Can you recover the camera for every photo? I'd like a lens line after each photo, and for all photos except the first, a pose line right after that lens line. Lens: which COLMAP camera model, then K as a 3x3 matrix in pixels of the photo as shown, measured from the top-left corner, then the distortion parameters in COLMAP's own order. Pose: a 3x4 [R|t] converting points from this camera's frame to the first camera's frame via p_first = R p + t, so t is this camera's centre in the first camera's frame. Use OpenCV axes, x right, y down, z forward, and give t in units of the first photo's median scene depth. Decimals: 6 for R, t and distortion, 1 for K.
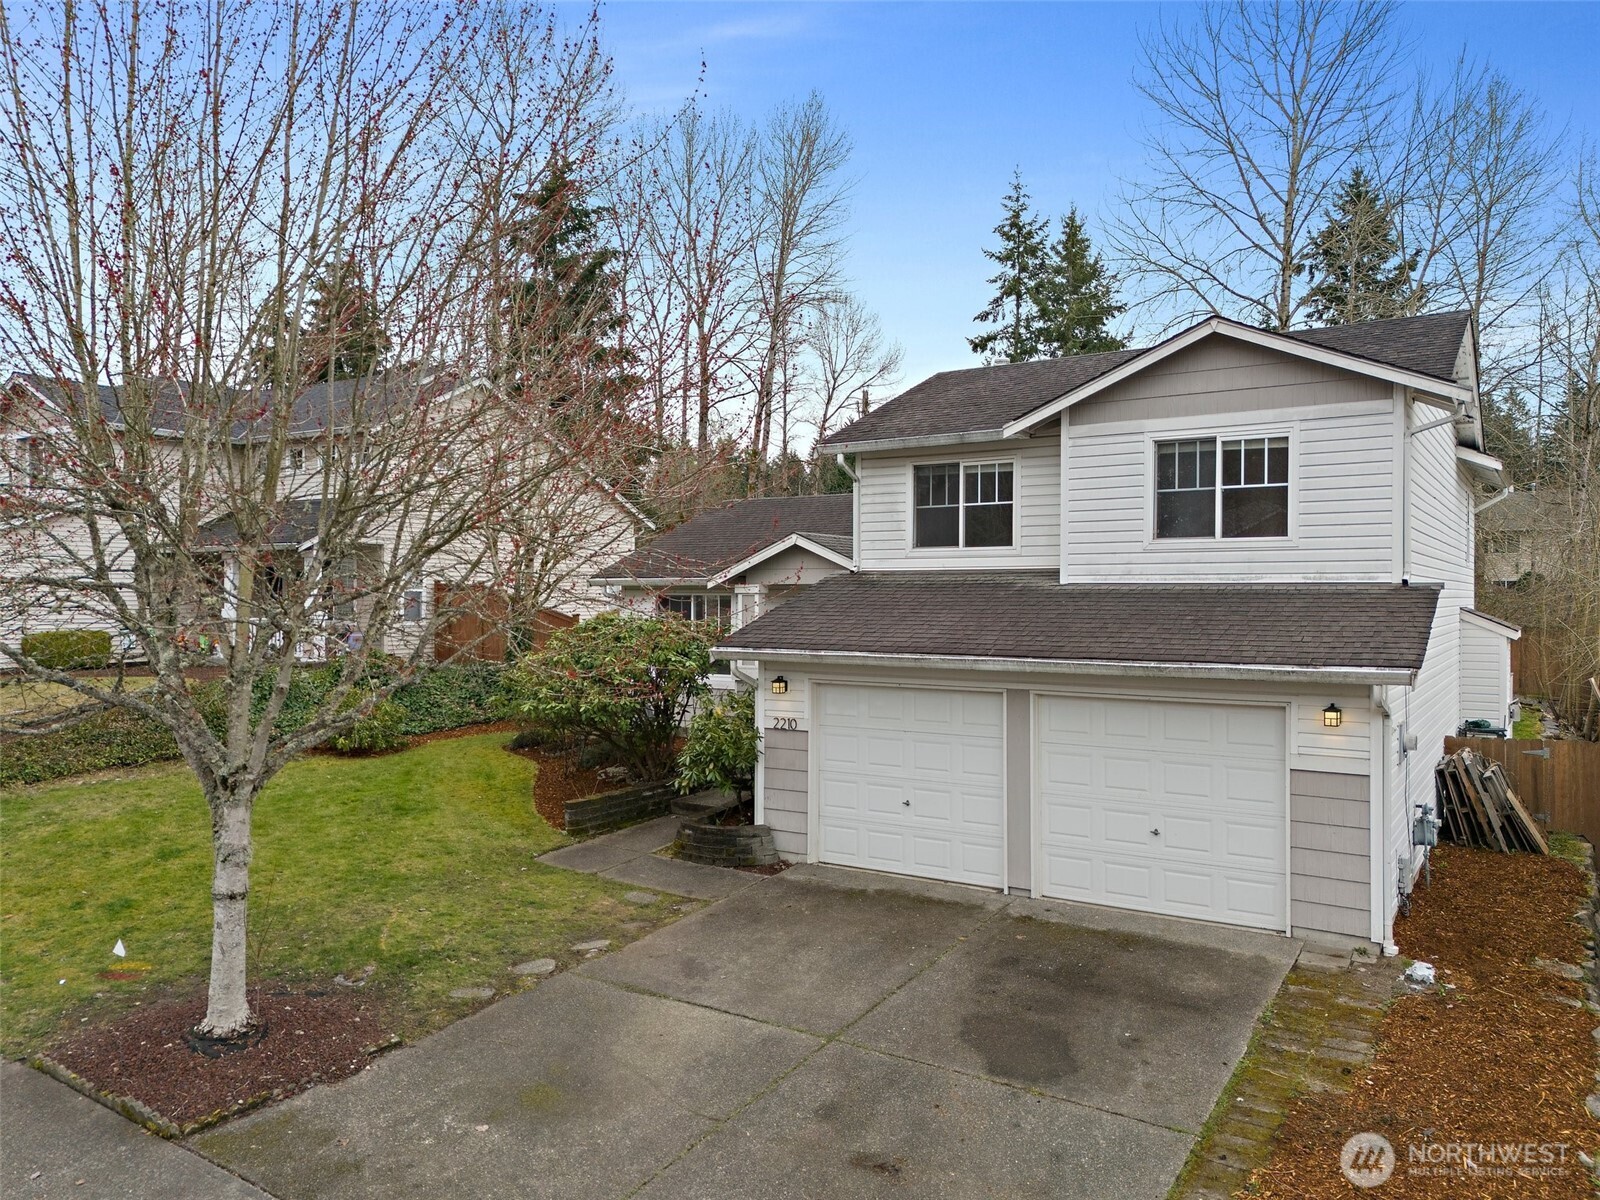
lens RADIAL K [[1166.2, 0, 791.6], [0, 1166.2, 596.5], [0, 0, 1]] dist [0.069961, -0.063656]
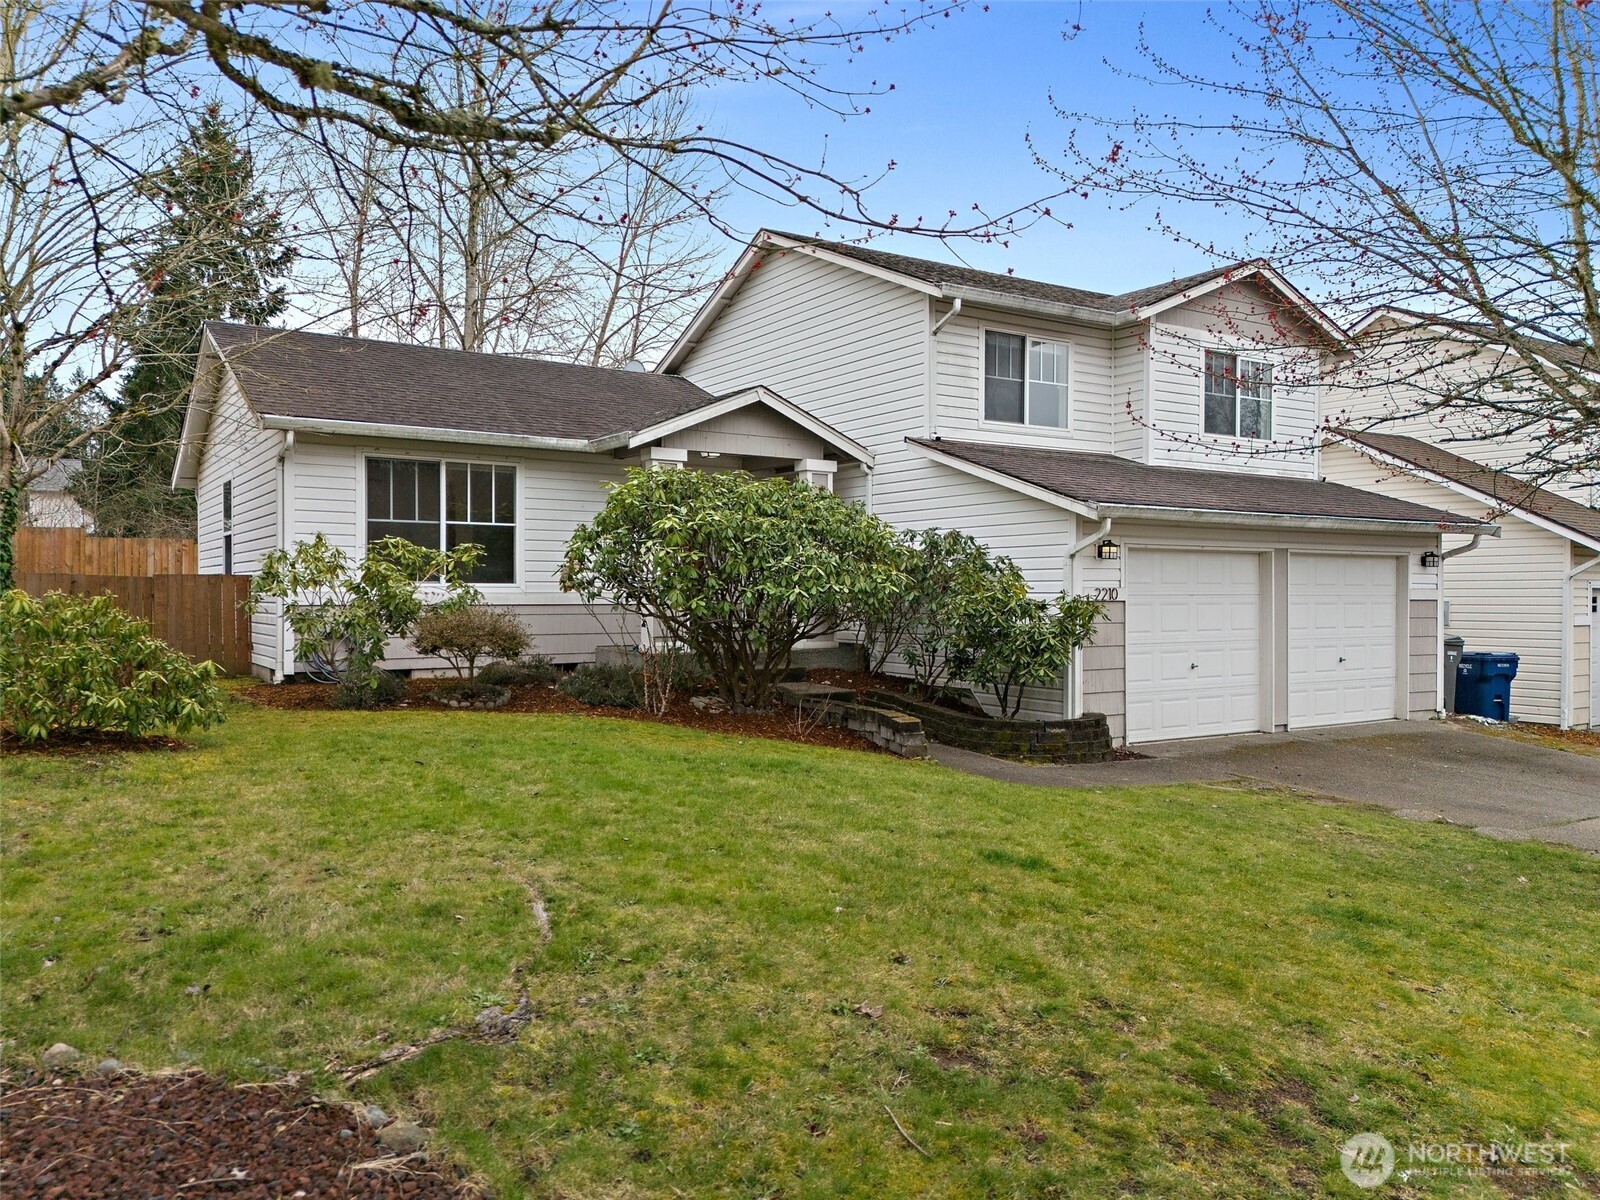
lens RADIAL K [[1133.3, 0, 793.0], [0, 1133.3, 569.0], [0, 0, 1]] dist [0.058111, -0.058721]
pose [[0.432342, 0.011294, 0.901639, -1.166558], [-0.006508, 0.999935, -0.009404, 0.130948], [-0.901686, -0.001802, 0.432387, 1.109459]]
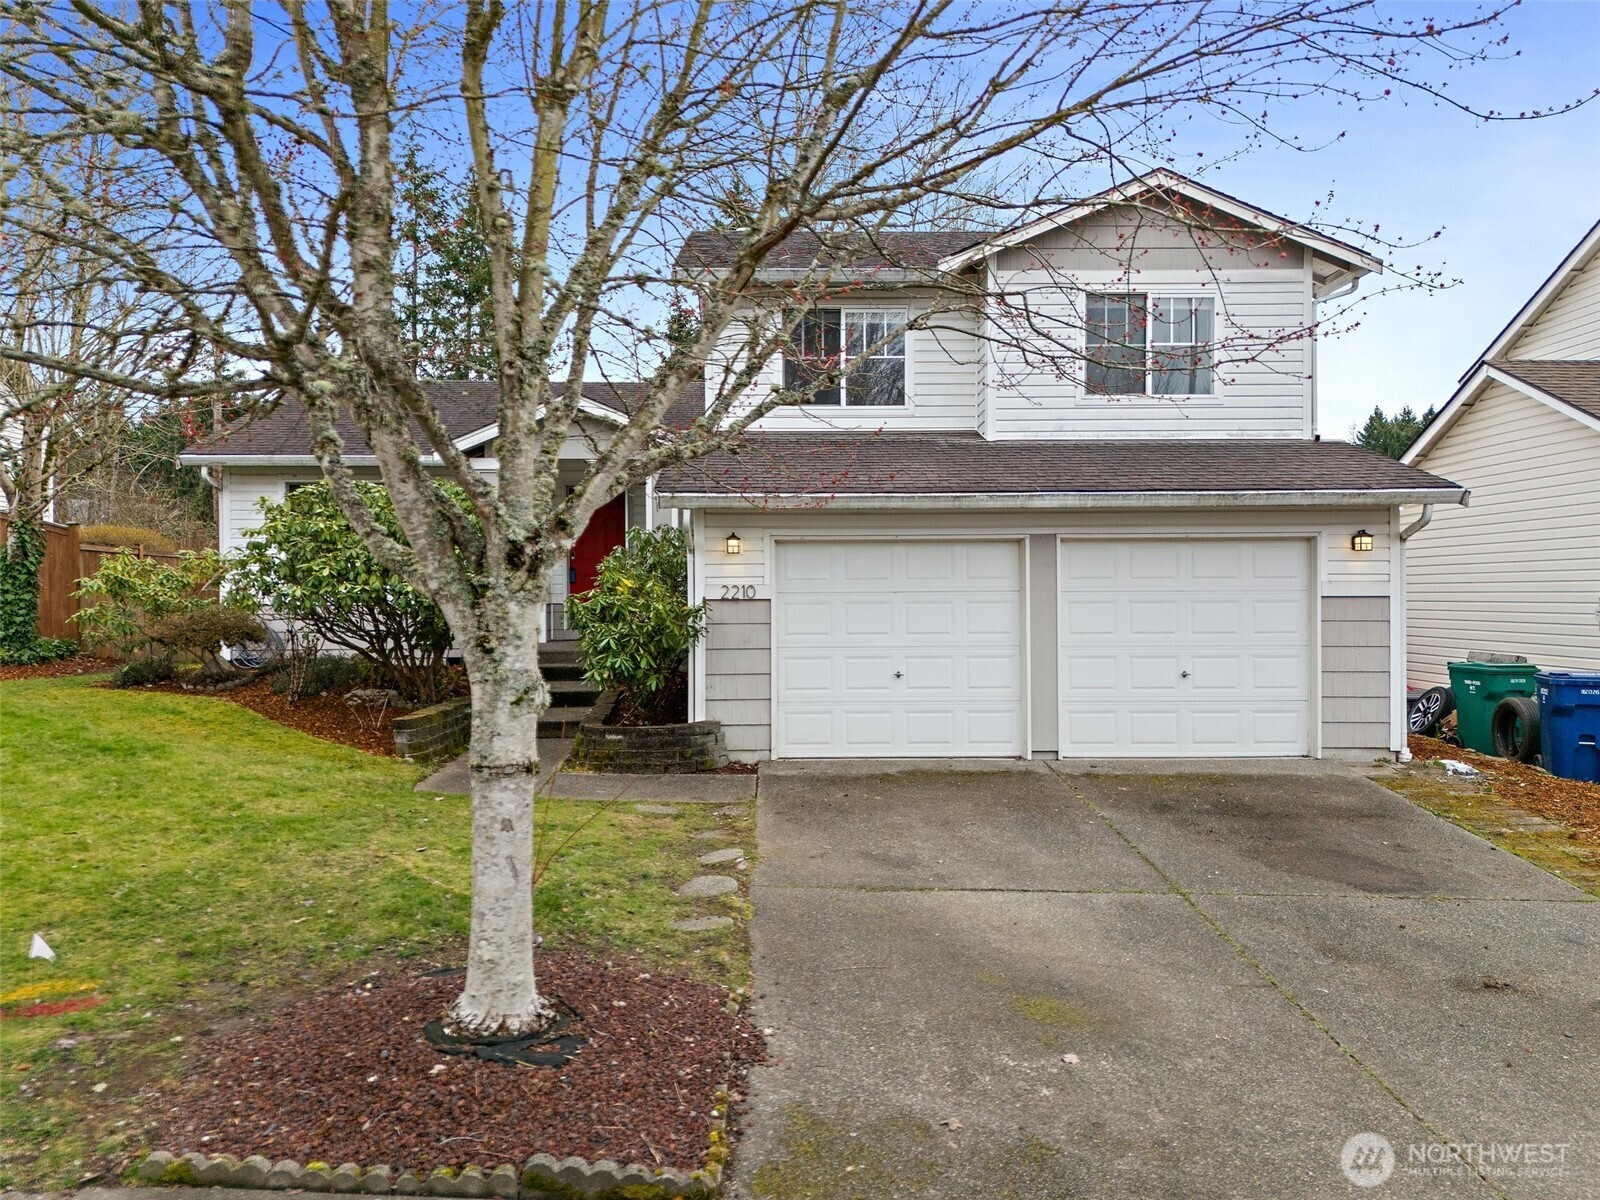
lens RADIAL K [[1166.2, 0, 791.6], [0, 1166.2, 596.5], [0, 0, 1]] dist [0.069961, -0.063656]
pose [[0.833454, -0.006621, 0.552550, -0.552724], [0.006153, 0.999977, 0.002701, 0.145163], [-0.552555, 0.001148, 0.833475, 0.408103]]
